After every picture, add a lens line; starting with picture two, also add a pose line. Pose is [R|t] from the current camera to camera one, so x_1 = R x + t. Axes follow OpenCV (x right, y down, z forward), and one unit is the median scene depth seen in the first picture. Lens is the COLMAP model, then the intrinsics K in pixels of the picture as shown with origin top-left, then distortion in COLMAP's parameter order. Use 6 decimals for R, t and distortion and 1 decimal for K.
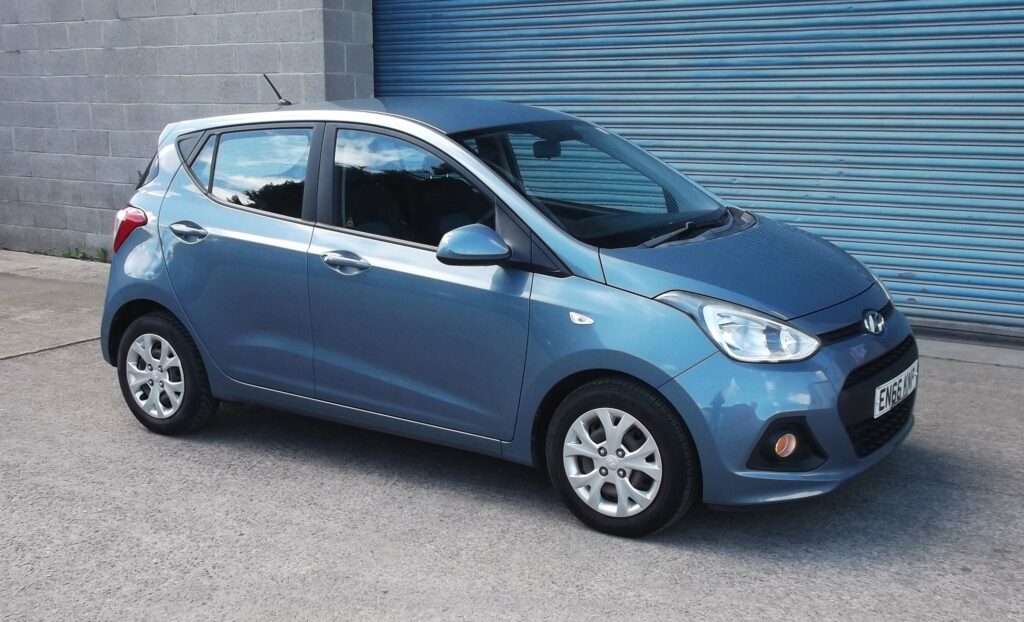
lens RADIAL K [[1199.9, 0, 536.3], [0, 1199.9, 339.1], [0, 0, 1]] dist [0.042030, 0.000000]
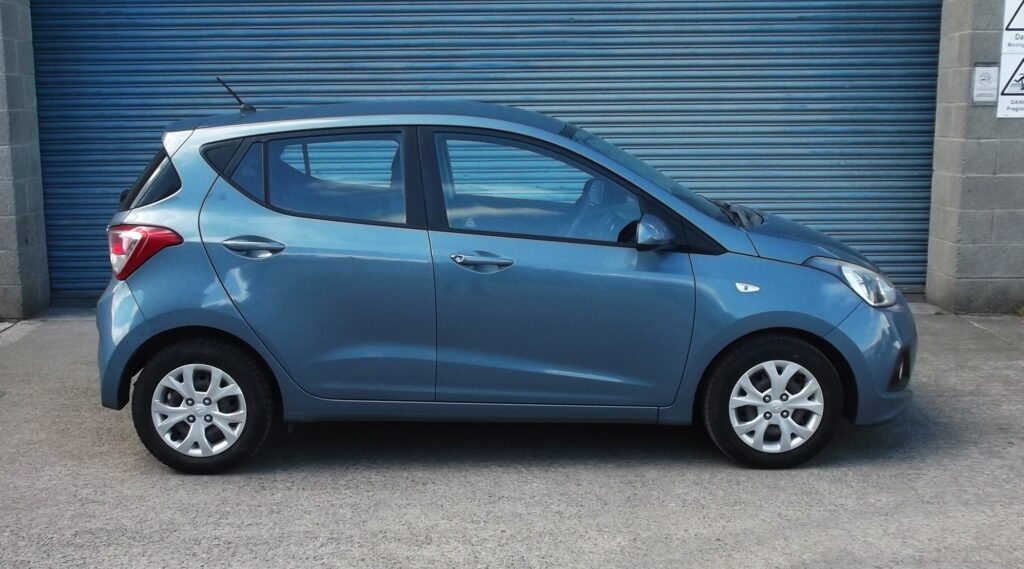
lens RADIAL K [[1241.0, 0, 512.4], [0, 1241.0, 355.7], [0, 0, 1]] dist [0.001830, 0.000000]
pose [[0.831445, -0.120142, 0.542463, -0.766824], [0.116818, 0.992318, 0.040724, -0.025486], [-0.543188, 0.029509, 0.839092, 0.107805]]
